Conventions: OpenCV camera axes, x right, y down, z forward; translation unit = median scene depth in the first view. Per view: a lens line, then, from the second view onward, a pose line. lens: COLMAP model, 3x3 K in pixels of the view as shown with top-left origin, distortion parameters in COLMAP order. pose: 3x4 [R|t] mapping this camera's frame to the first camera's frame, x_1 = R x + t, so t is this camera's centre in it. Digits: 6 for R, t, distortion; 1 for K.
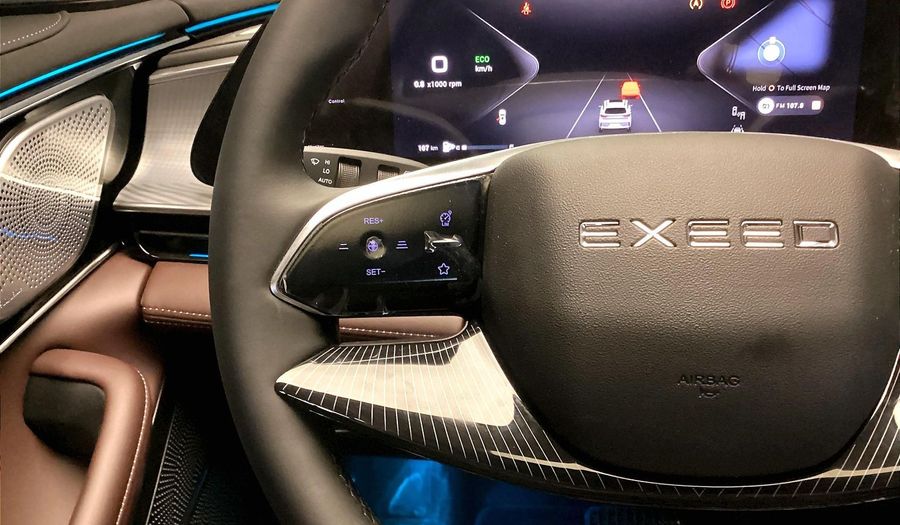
lens RADIAL K [[842.6, 0, 450.0], [0, 842.6, 262.5], [0, 0, 1]] dist [0.102707, -0.247907]
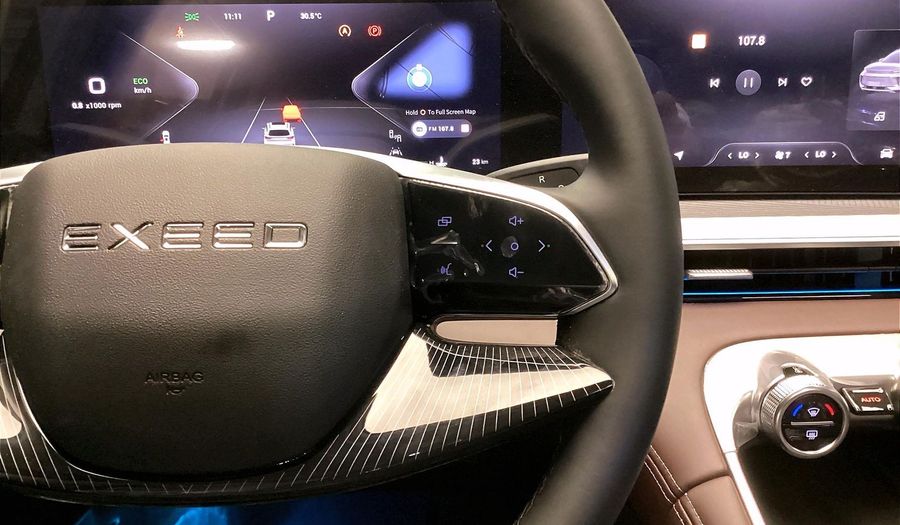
lens RADIAL K [[842.6, 0, 450.0], [0, 842.6, 262.5], [0, 0, 1]] dist [0.102707, -0.247907]
pose [[0.992261, -0.018419, 0.122792, 0.277787], [0.023951, 0.998757, -0.043723, 0.028495], [-0.121834, 0.046326, 0.991469, -0.037840]]
